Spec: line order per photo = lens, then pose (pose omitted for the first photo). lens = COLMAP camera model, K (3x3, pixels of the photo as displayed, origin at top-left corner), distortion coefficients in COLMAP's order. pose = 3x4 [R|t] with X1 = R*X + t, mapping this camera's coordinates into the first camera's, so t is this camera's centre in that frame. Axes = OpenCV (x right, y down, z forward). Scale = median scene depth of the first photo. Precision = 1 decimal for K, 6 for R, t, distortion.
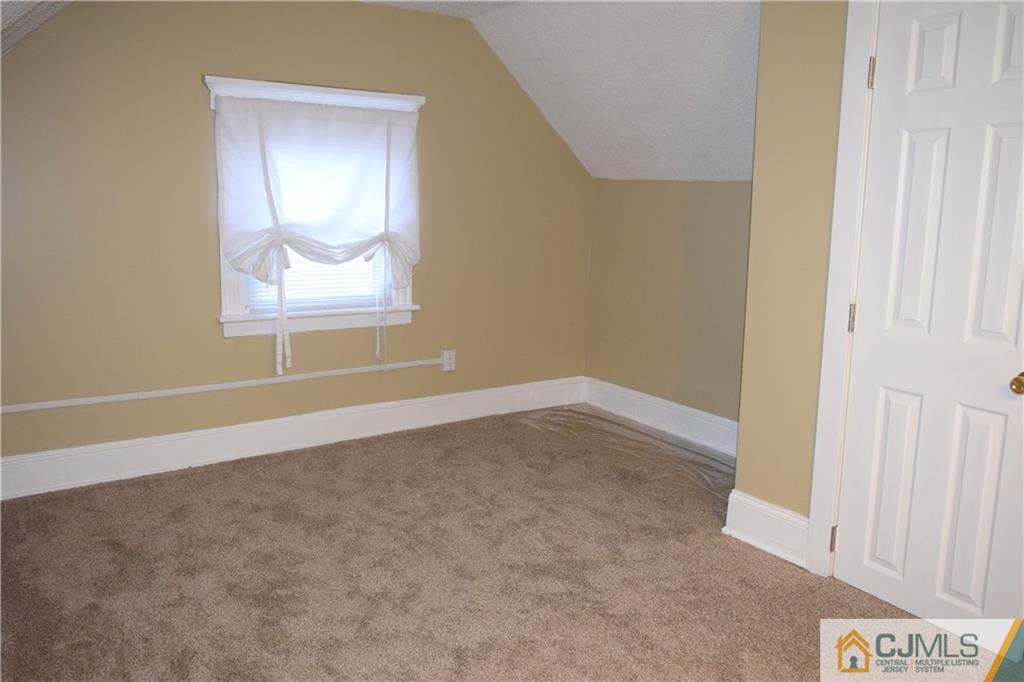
lens RADIAL K [[851.7, 0, 511.6], [0, 851.7, 355.5], [0, 0, 1]] dist [-0.012279, 0.004881]
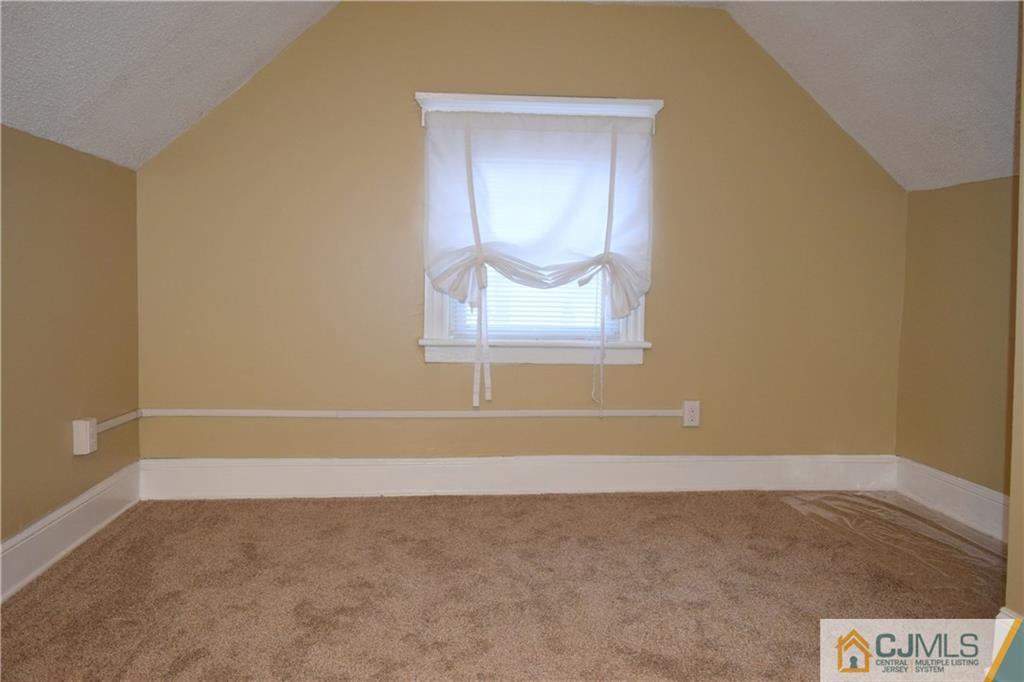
lens RADIAL K [[886.6, 0, 482.9], [0, 886.6, 346.8], [0, 0, 1]] dist [-0.012139, 0.000242]
pose [[0.853825, 0.023126, -0.520046, 0.227467], [-0.094590, 0.989274, -0.111309, 0.064773], [0.511894, 0.144229, 0.846855, 0.190754]]
